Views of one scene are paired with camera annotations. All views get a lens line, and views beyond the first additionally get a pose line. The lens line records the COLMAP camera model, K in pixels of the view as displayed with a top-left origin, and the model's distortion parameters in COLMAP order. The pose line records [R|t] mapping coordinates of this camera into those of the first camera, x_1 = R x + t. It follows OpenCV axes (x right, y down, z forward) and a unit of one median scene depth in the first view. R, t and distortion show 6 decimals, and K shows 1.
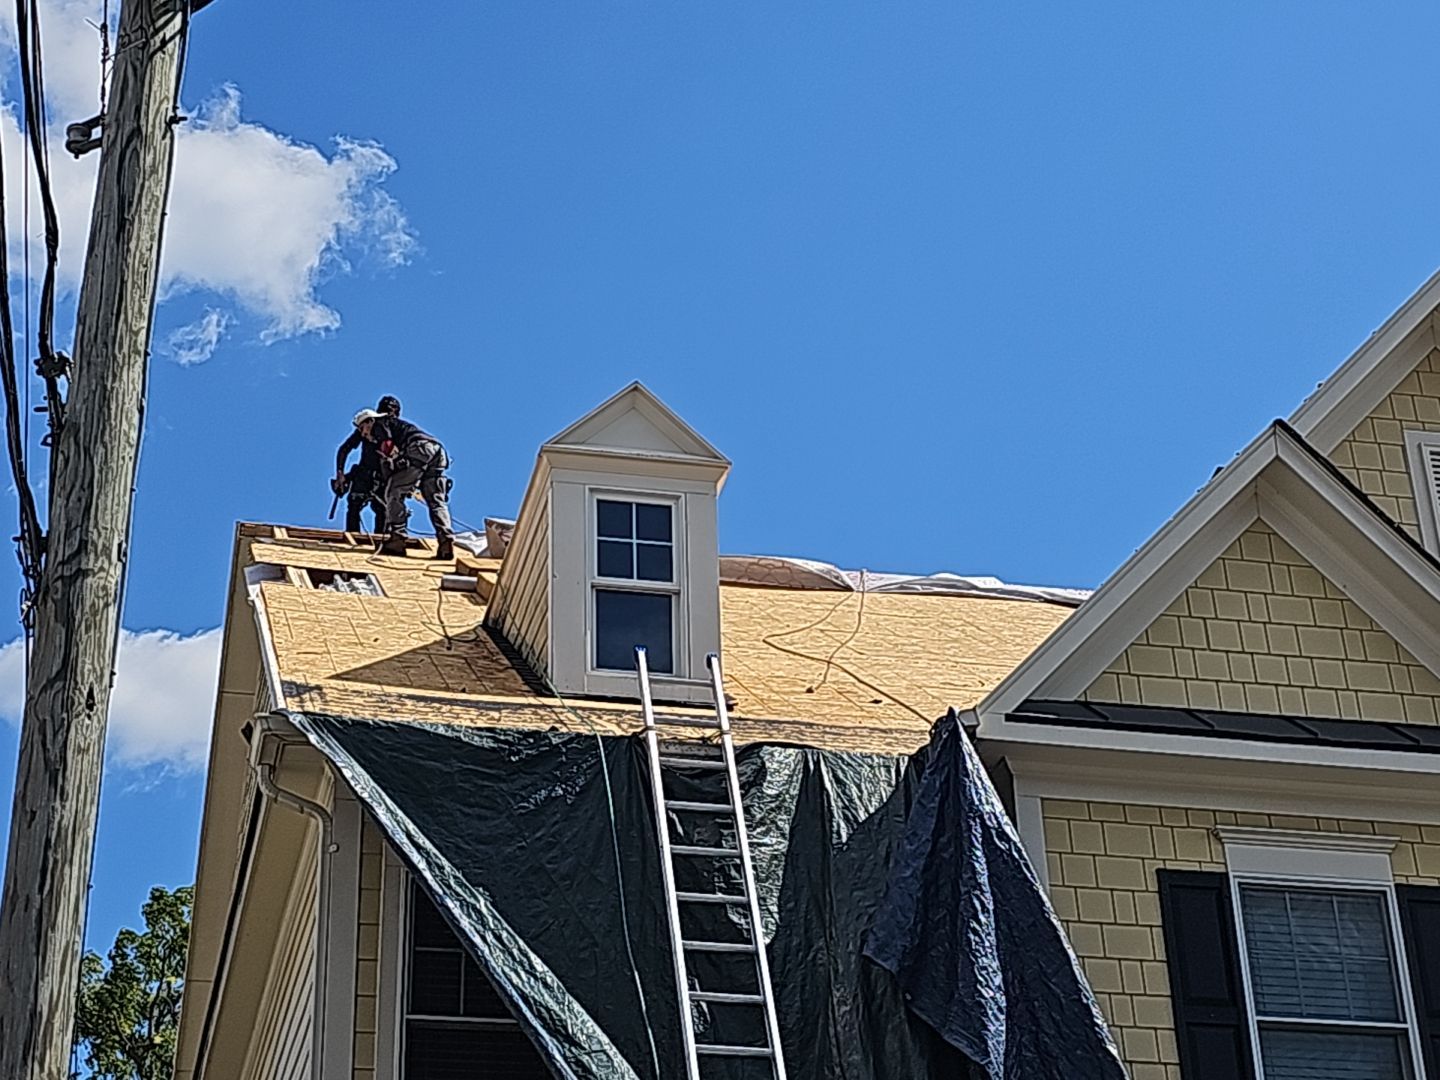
lens RADIAL K [[2545.6, 0, 720.0], [0, 2545.6, 540.0], [0, 0, 1]] dist [0.114005, -0.968322]
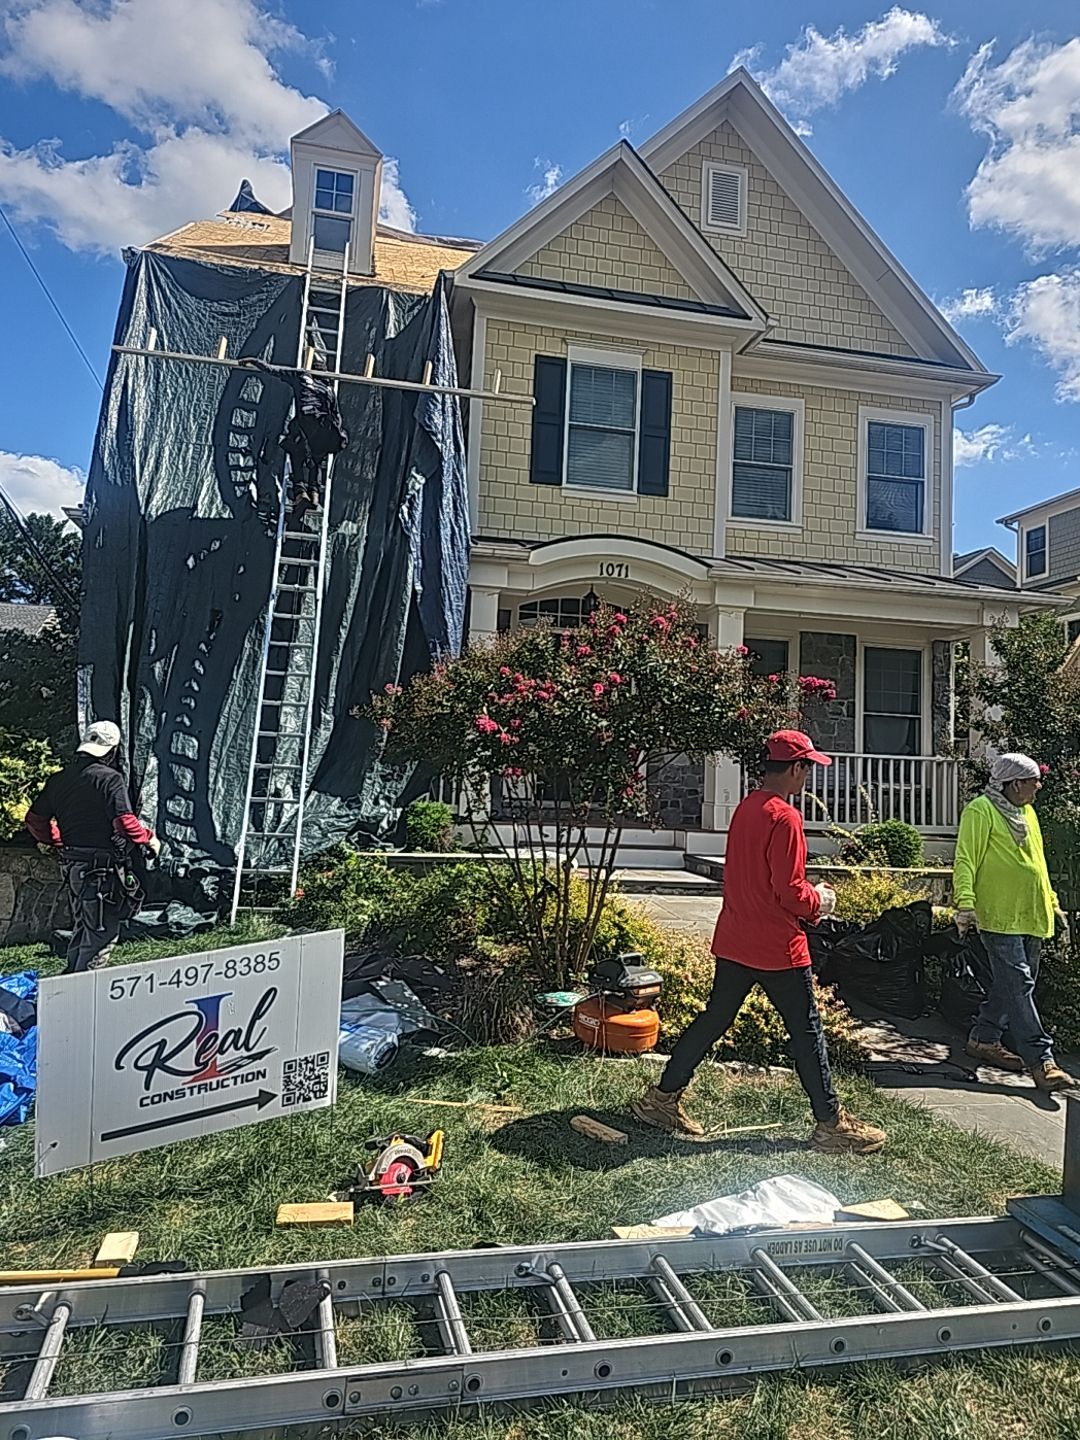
lens RADIAL K [[930.4, 0, 510.4], [0, 930.4, 698.7], [0, 0, 1]] dist [0.071472, -0.076142]
pose [[0.997037, 0.069008, -0.033975, 0.384109], [-0.049892, 0.916386, 0.397174, 0.152408], [0.058542, -0.394302, 0.917114, 0.206802]]
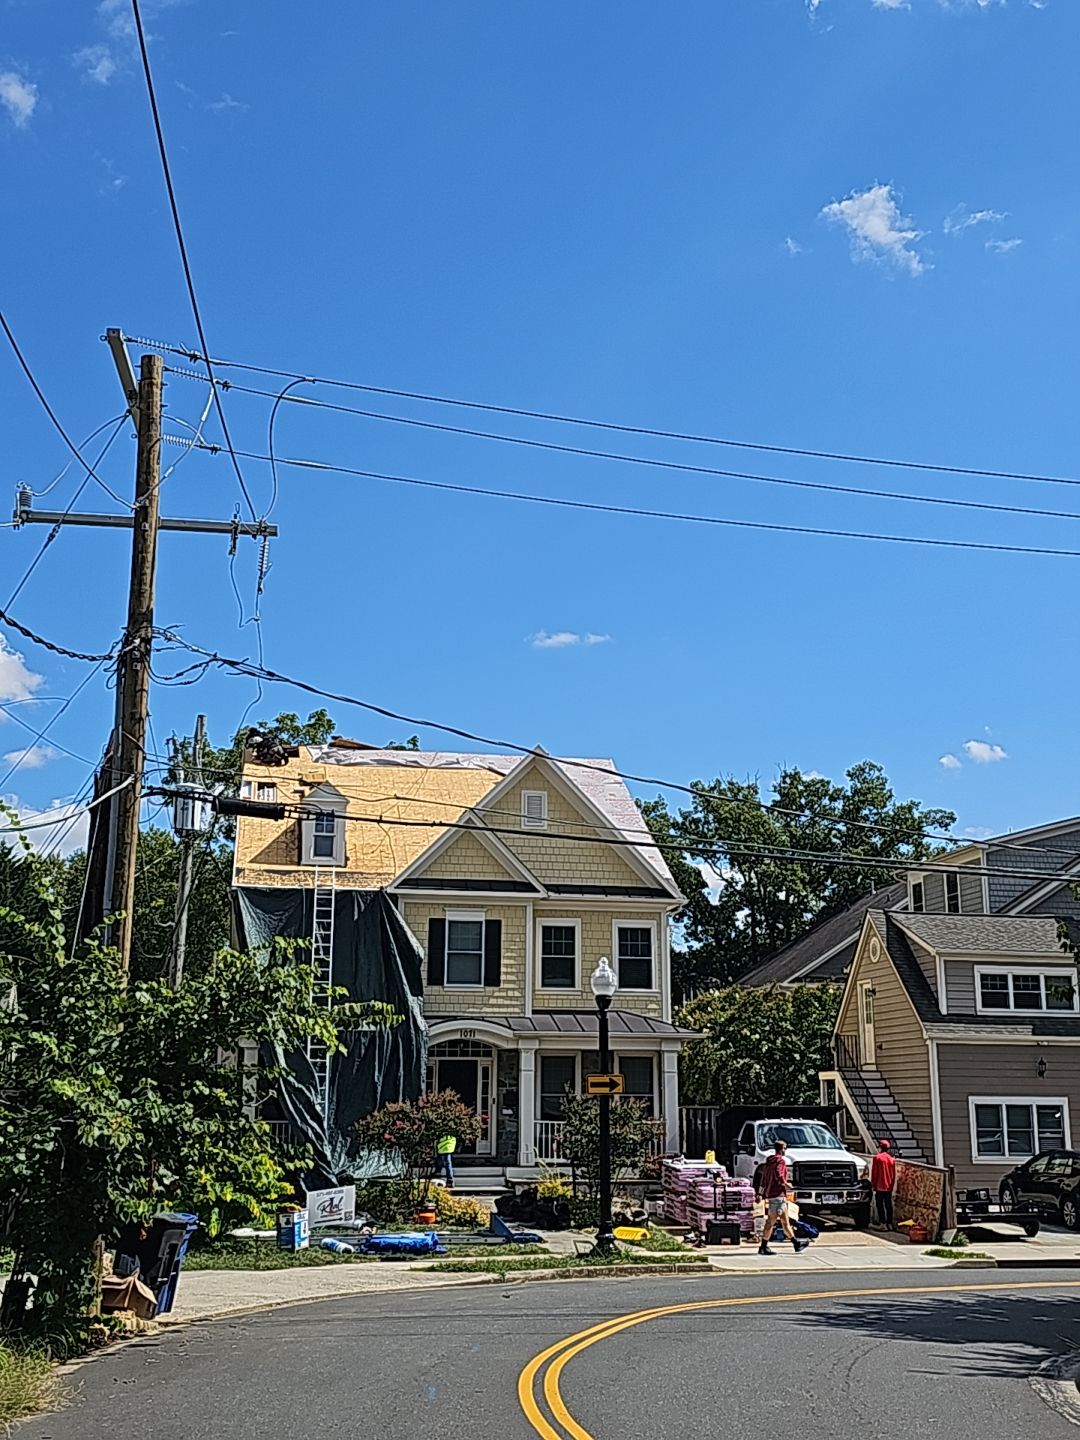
lens RADIAL K [[1534.8, 0, 541.4], [0, 1534.8, 692.1], [0, 0, 1]] dist [0.076366, -0.165098]
pose [[0.999011, 0.023325, -0.037865, 0.896117], [-0.013909, 0.972579, 0.232155, -1.728967], [0.042242, -0.231399, 0.971942, -2.985446]]
